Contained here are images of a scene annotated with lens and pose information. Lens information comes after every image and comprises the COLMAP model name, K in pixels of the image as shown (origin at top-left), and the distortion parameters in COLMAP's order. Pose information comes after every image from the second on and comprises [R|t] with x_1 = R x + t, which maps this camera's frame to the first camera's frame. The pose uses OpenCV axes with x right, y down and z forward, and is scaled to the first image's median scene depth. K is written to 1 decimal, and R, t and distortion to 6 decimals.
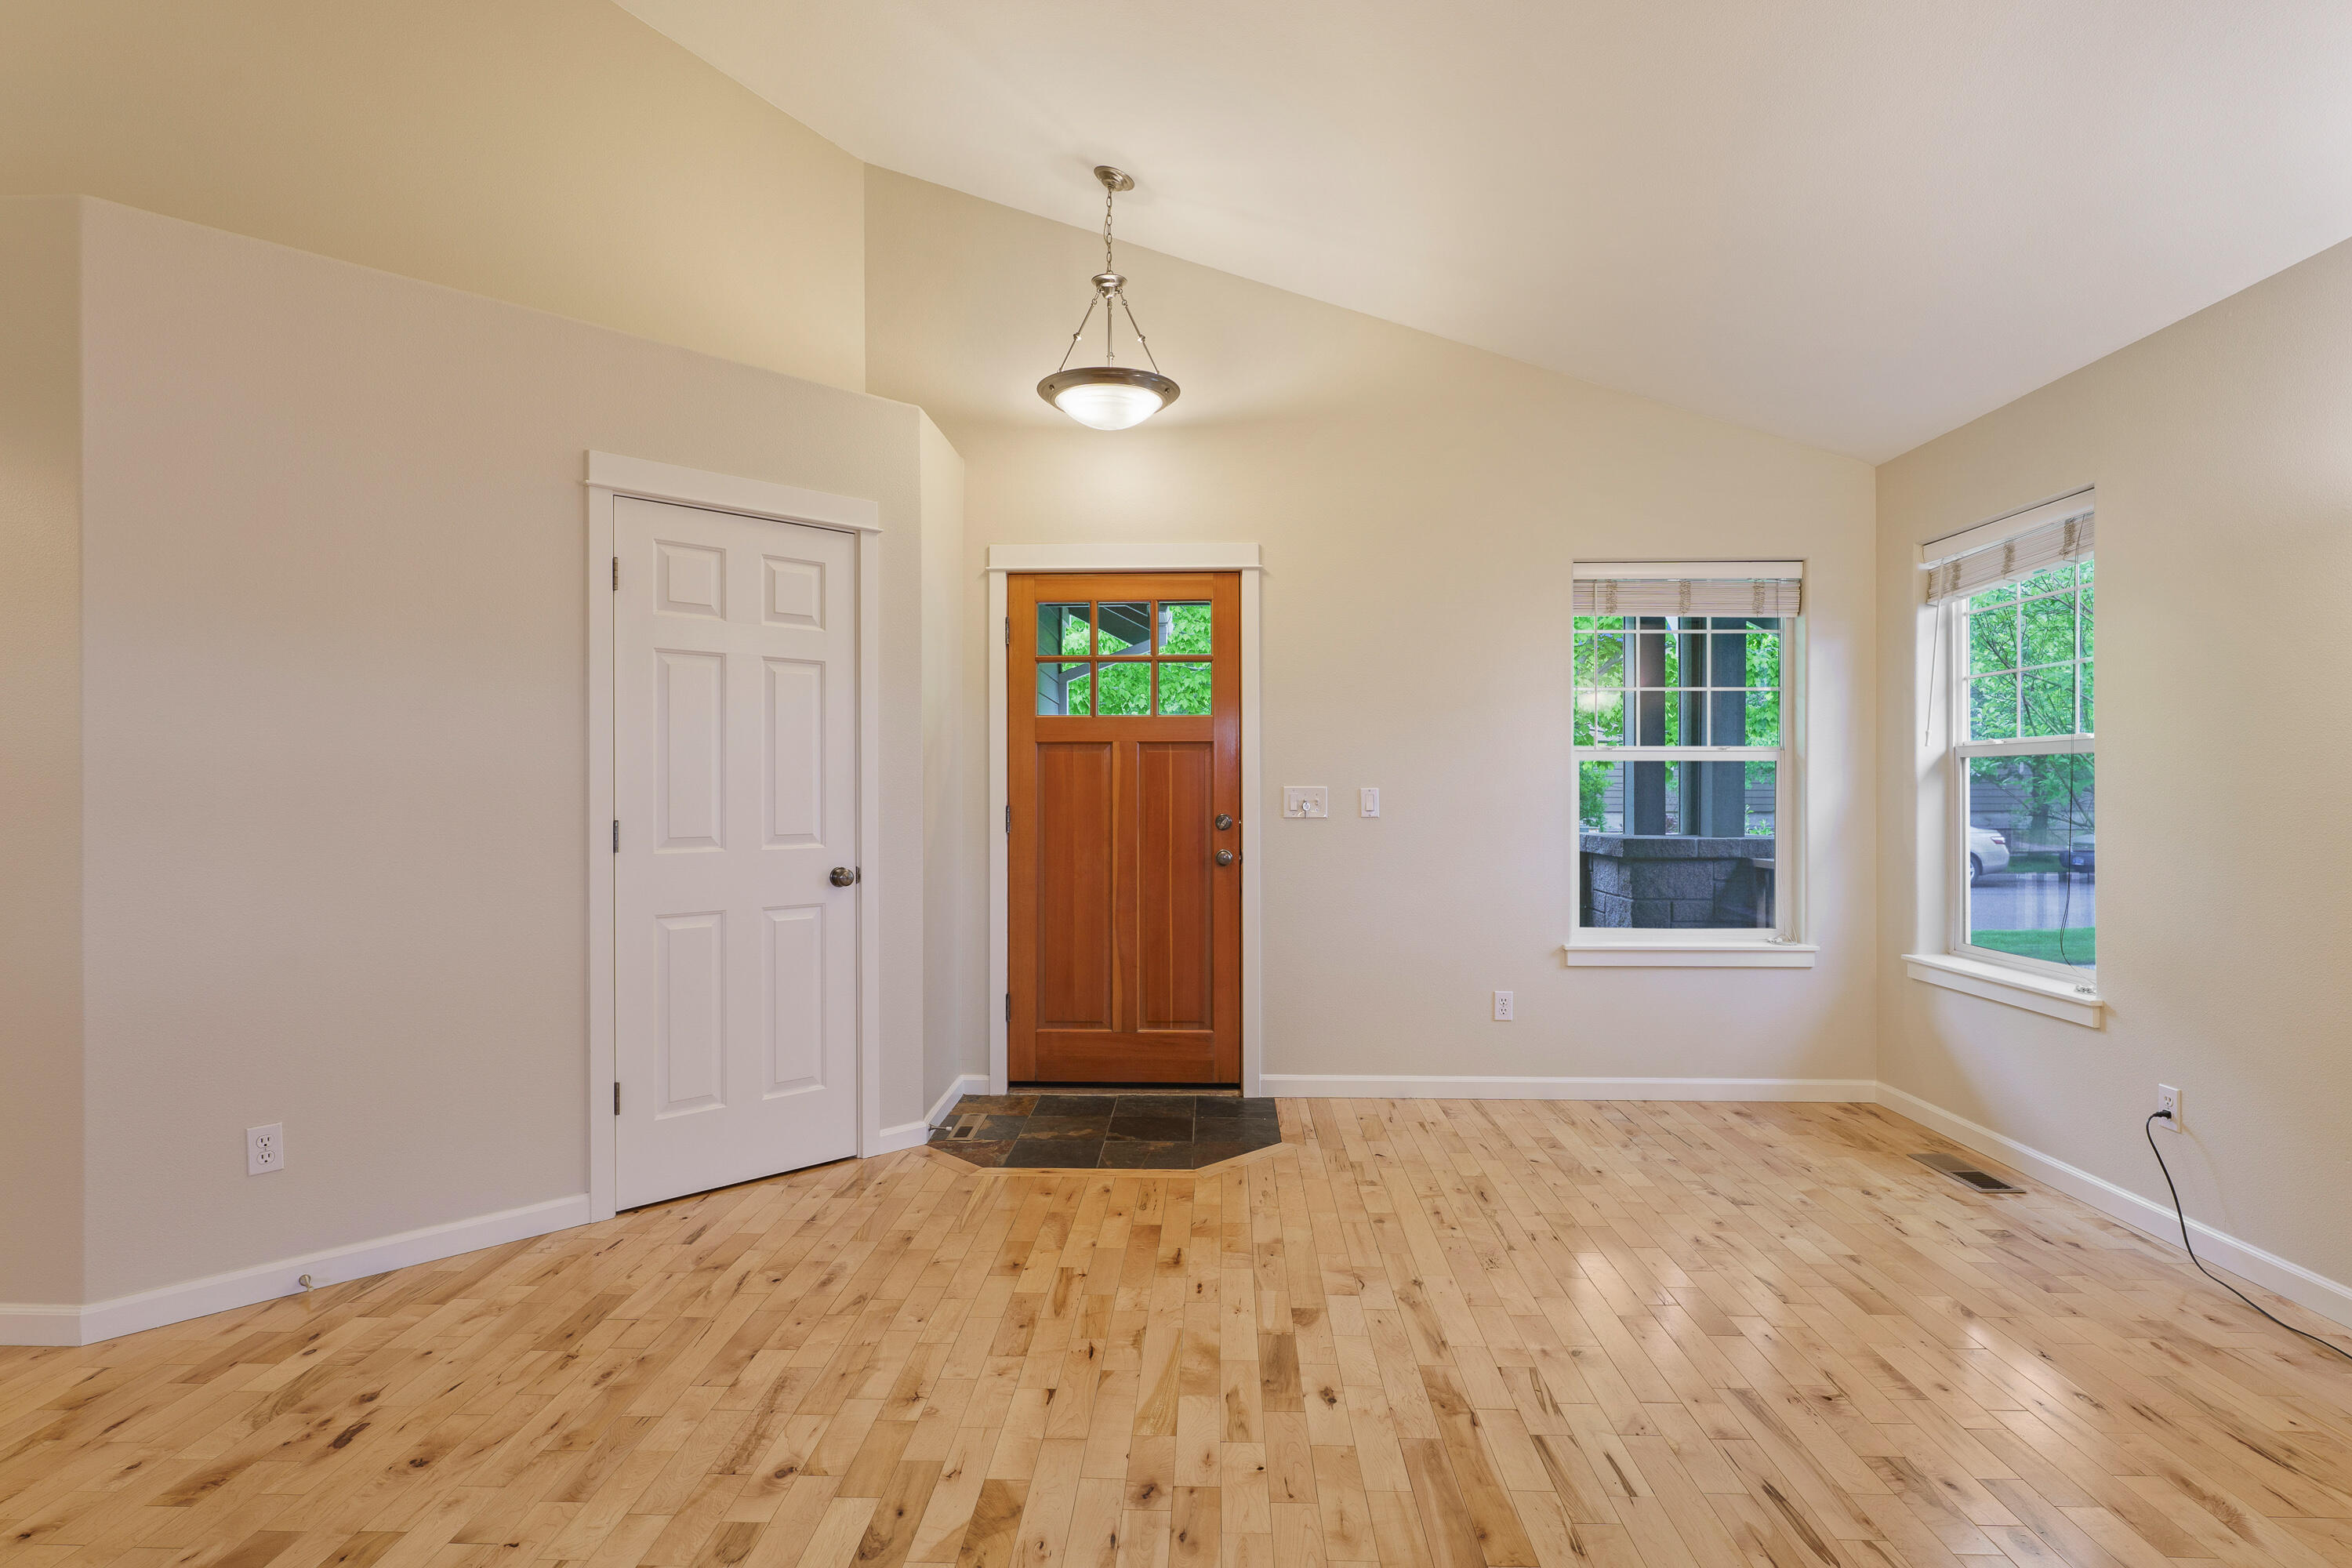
lens RADIAL K [[1213.5, 0, 1176.0], [0, 1213.5, 784.0], [0, 0, 1]] dist [0.000103, -0.000061]
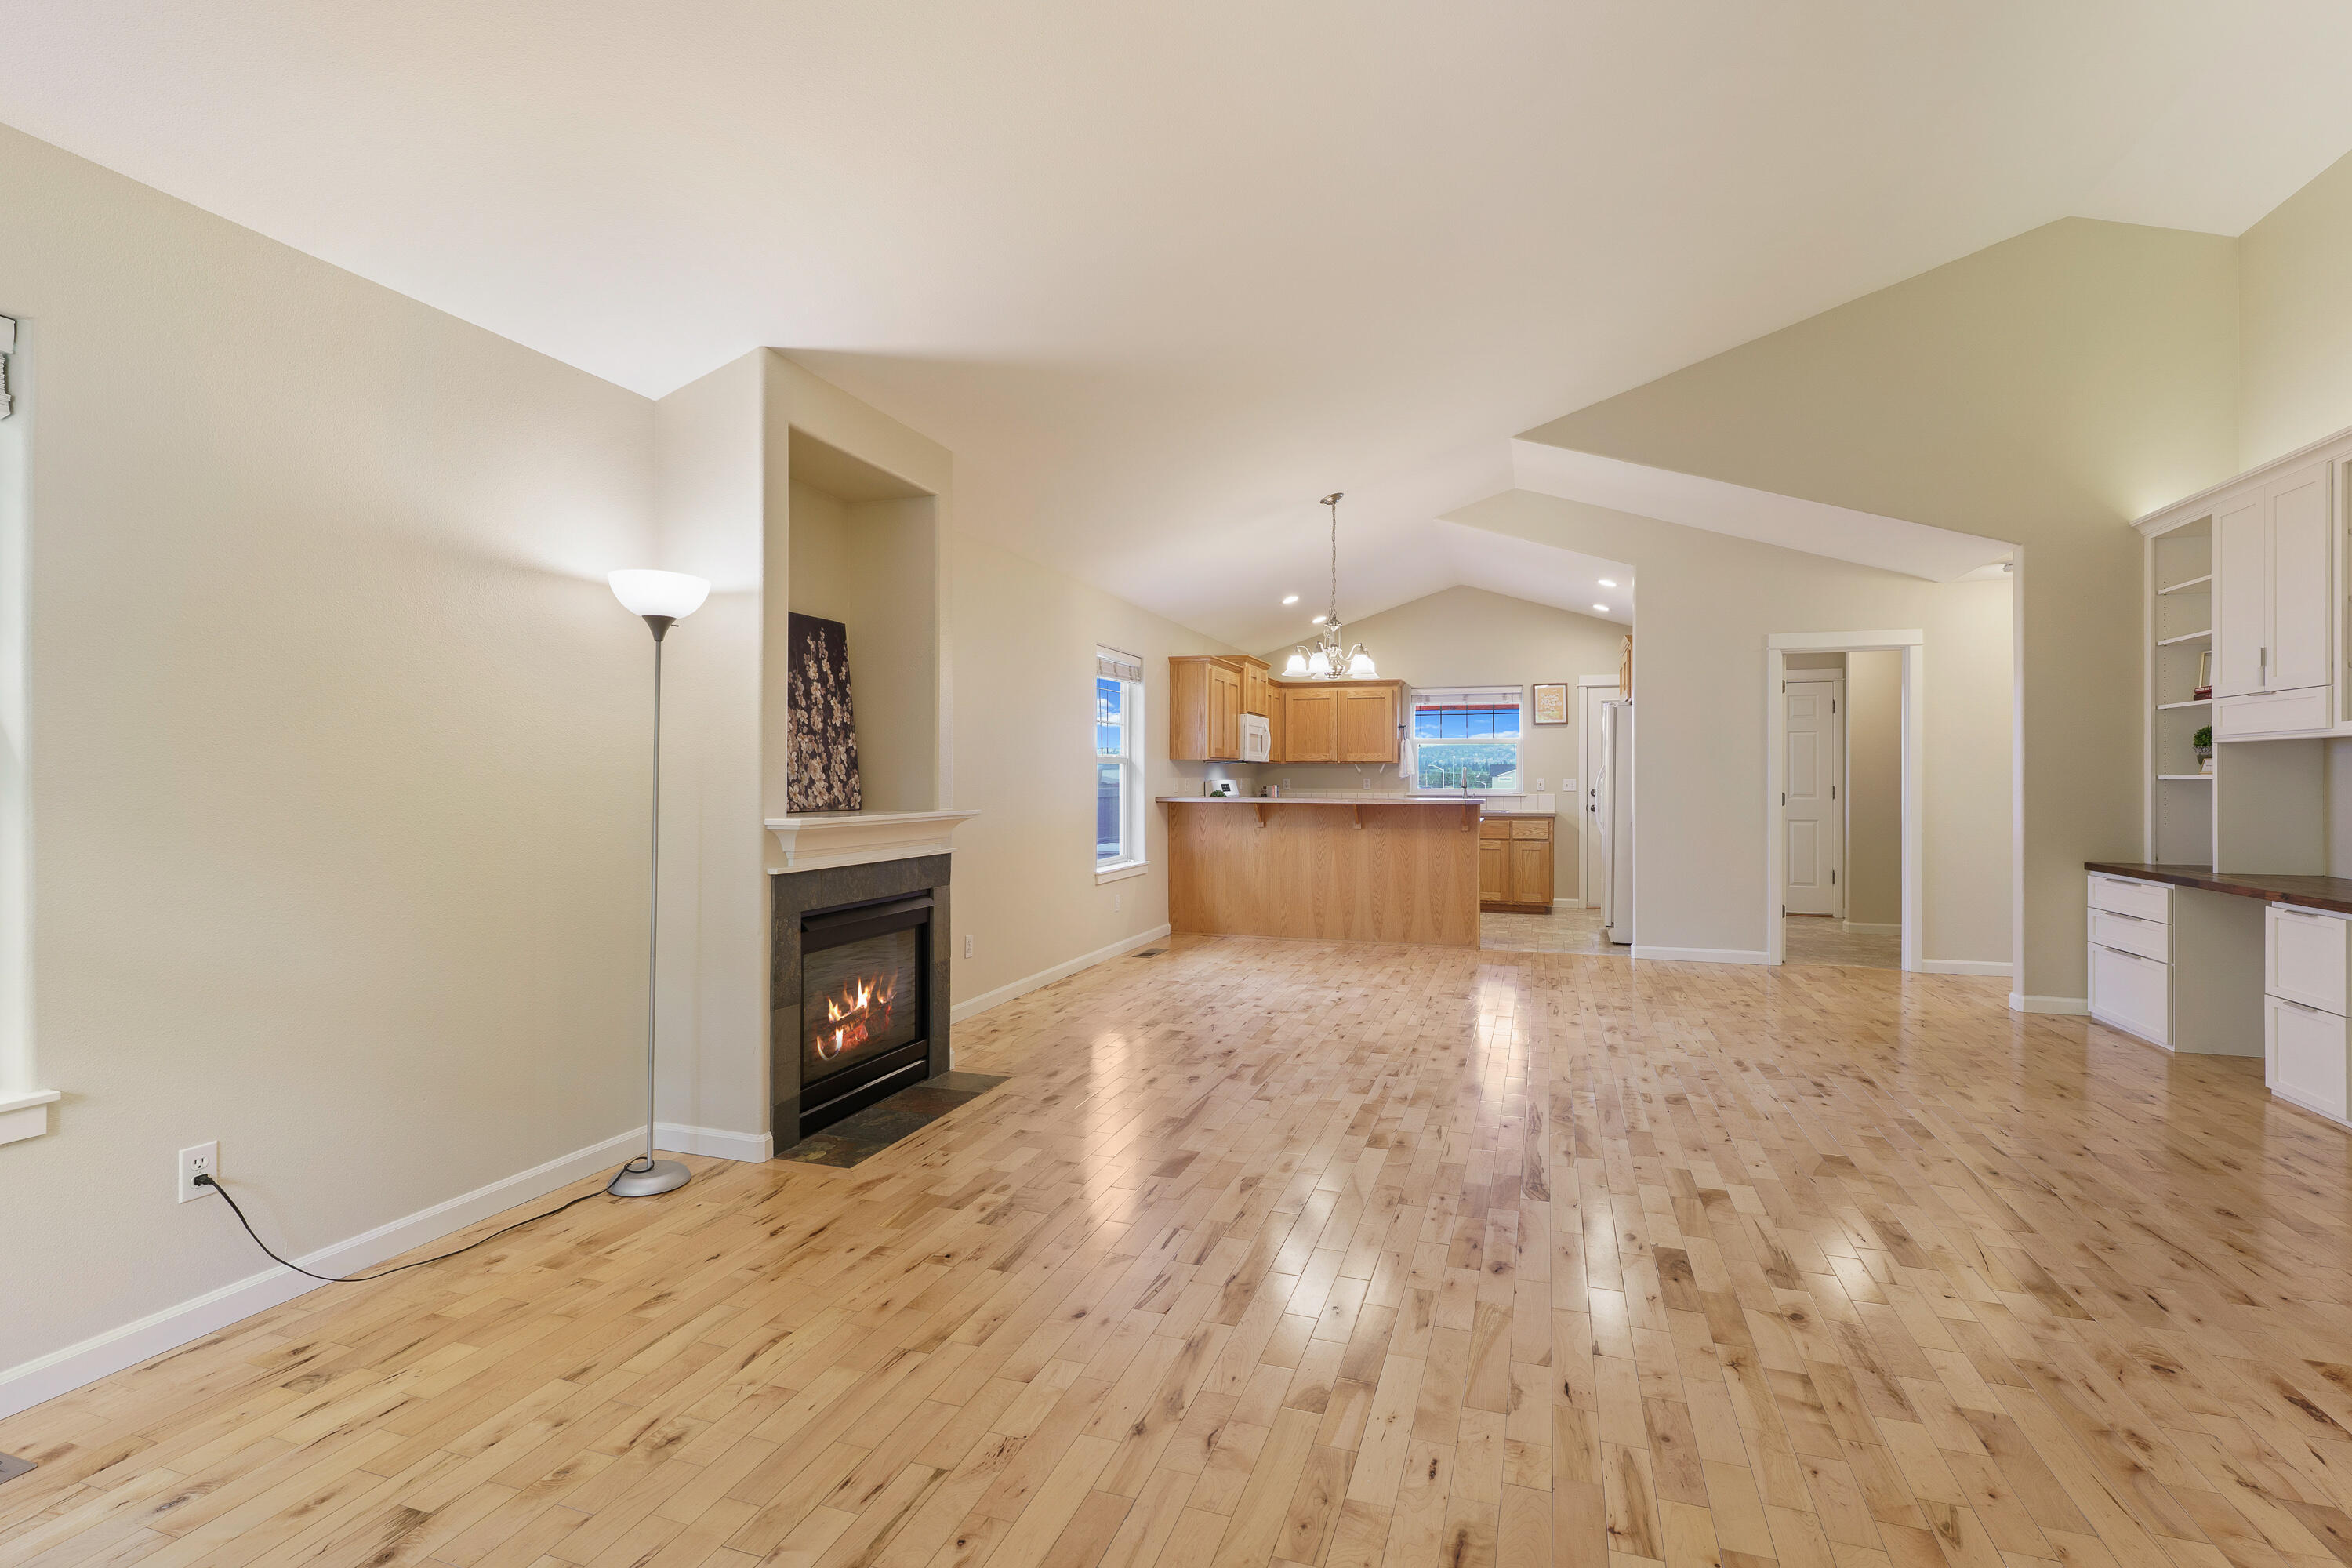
lens RADIAL K [[1099.6, 0, 1186.9], [0, 1099.6, 781.3], [0, 0, 1]] dist [0.000072, -0.000210]
pose [[-0.961336, -0.000640, 0.275376, -0.013217], [-0.001654, 0.999993, -0.003450, 0.005728], [-0.275372, -0.003772, -0.961330, 1.134482]]
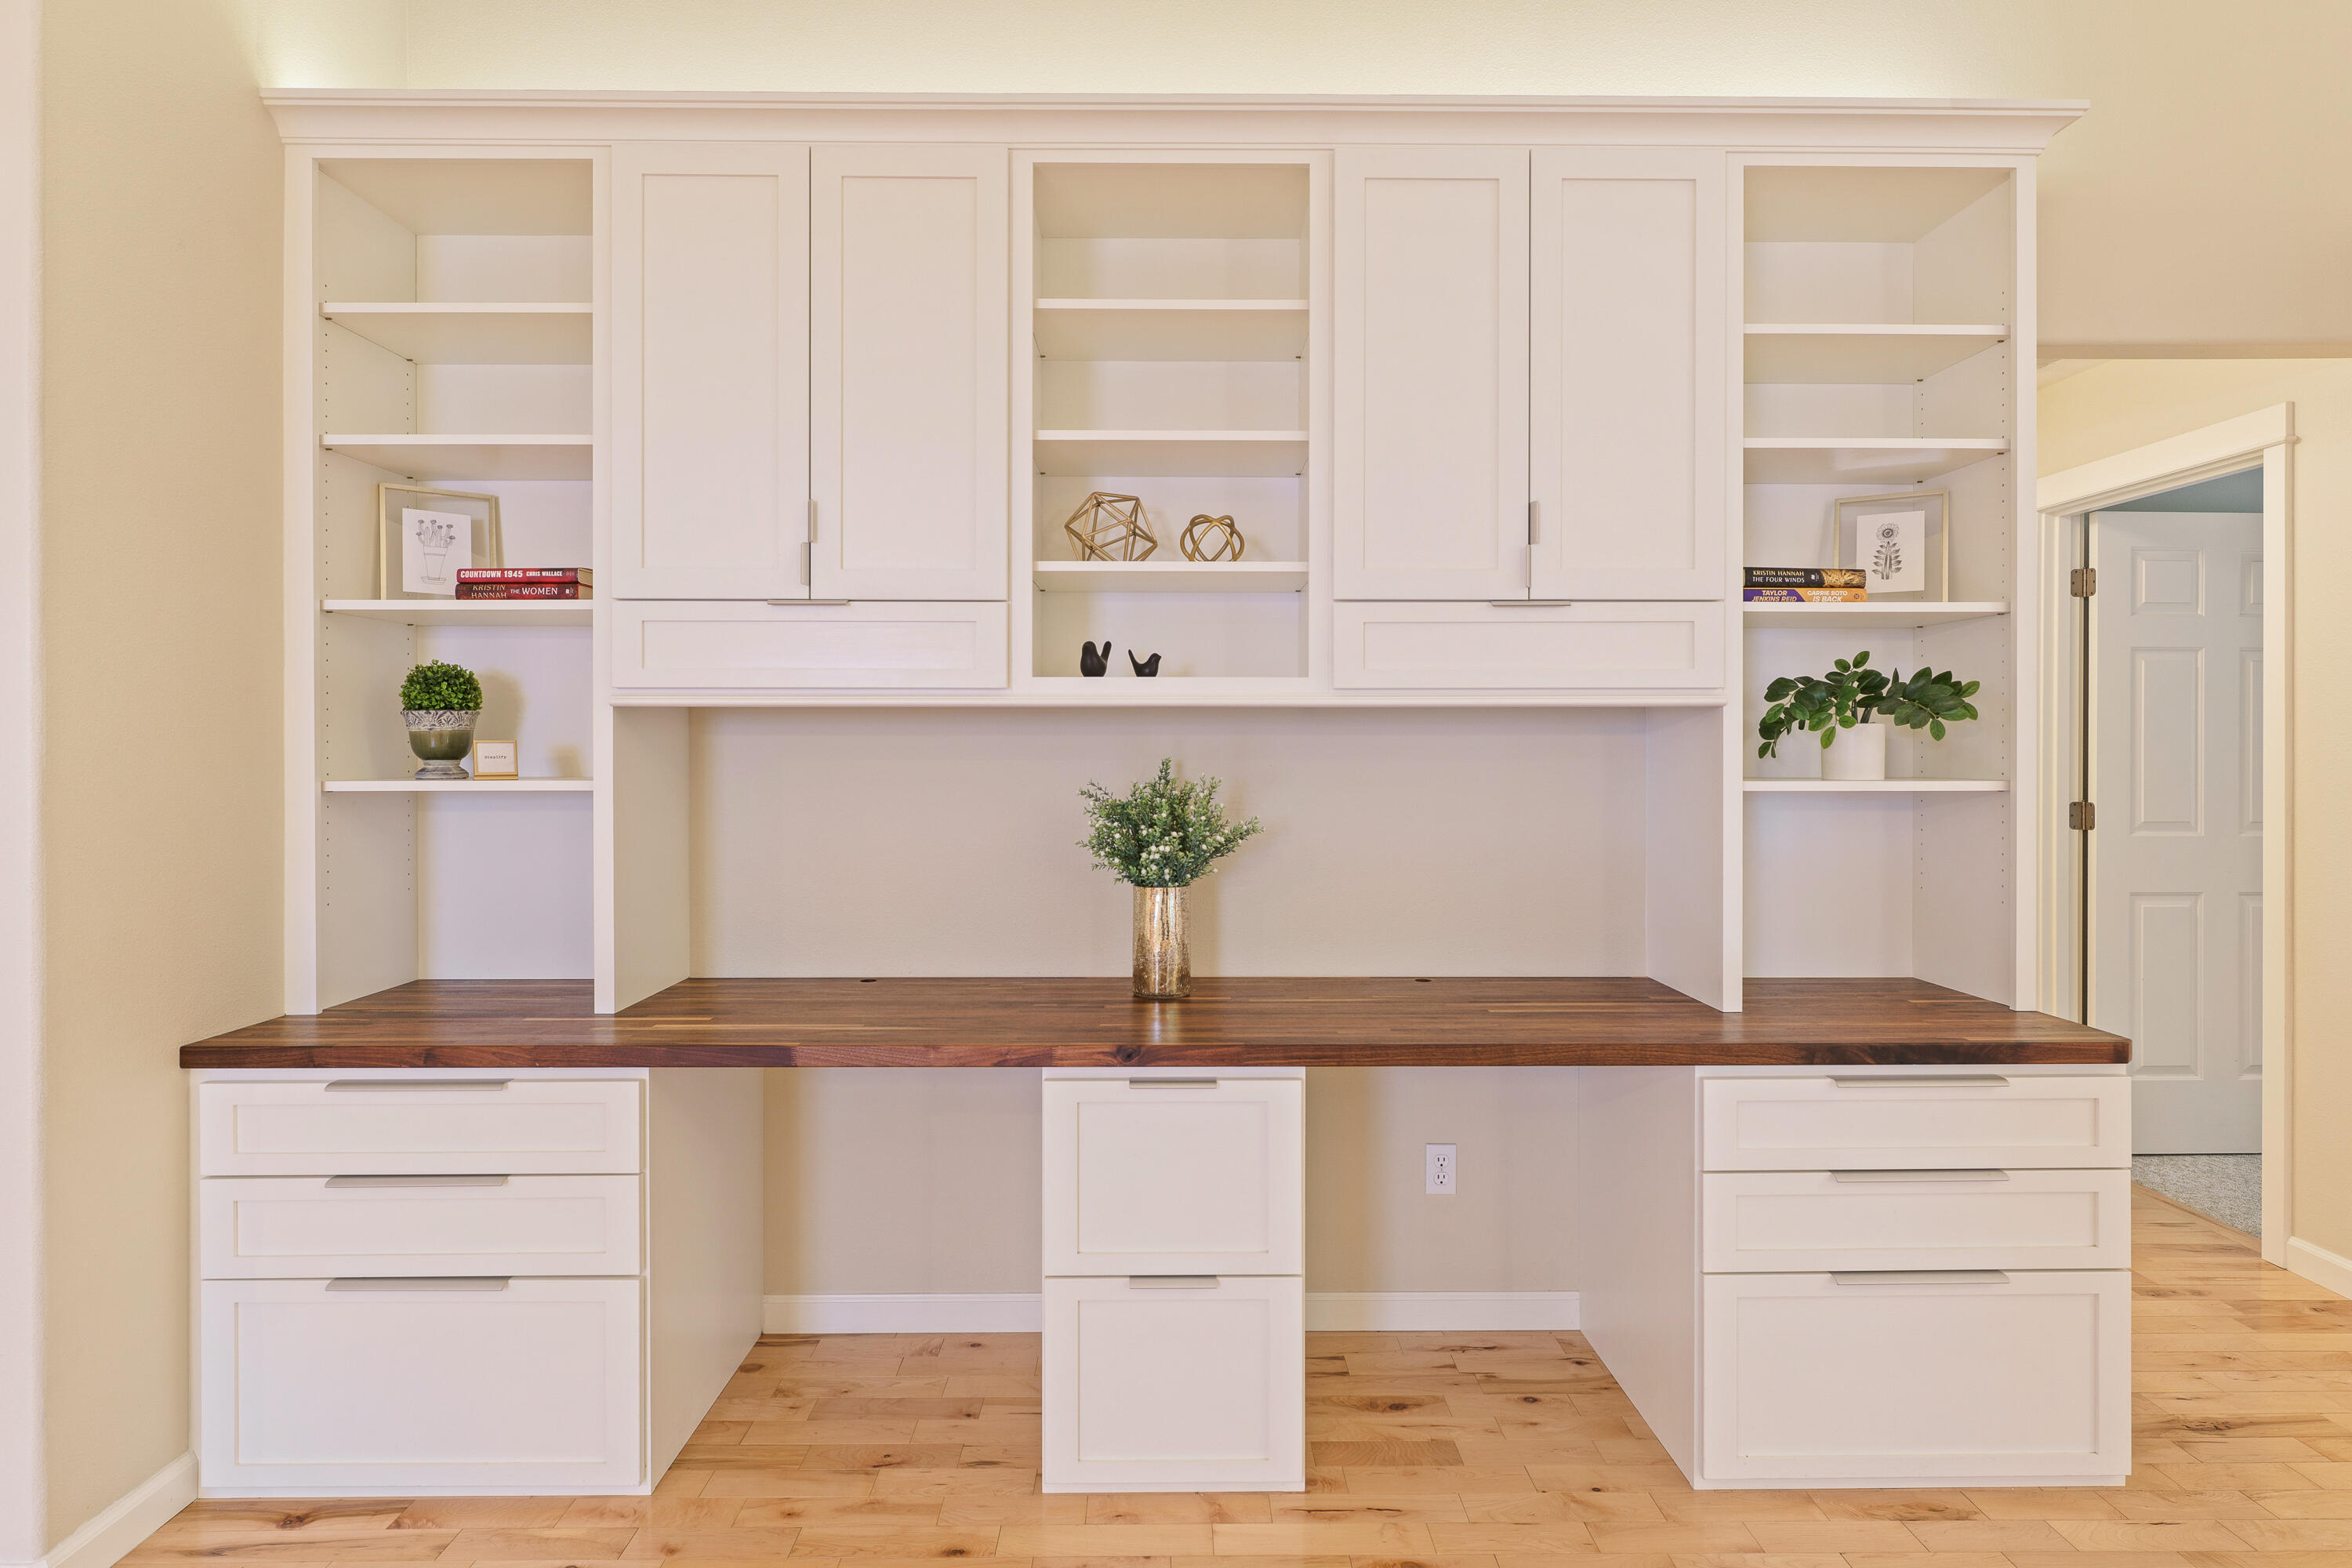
lens RADIAL K [[1264.9, 0, 1179.9], [0, 1264.9, 749.8], [0, 0, 1]] dist [-0.001670, 0.000125]
pose [[0.042340, 0.002440, -0.999100, -0.162815], [0.005129, 0.999983, 0.002660, -0.020903], [0.999090, -0.005237, 0.042326, -0.042319]]
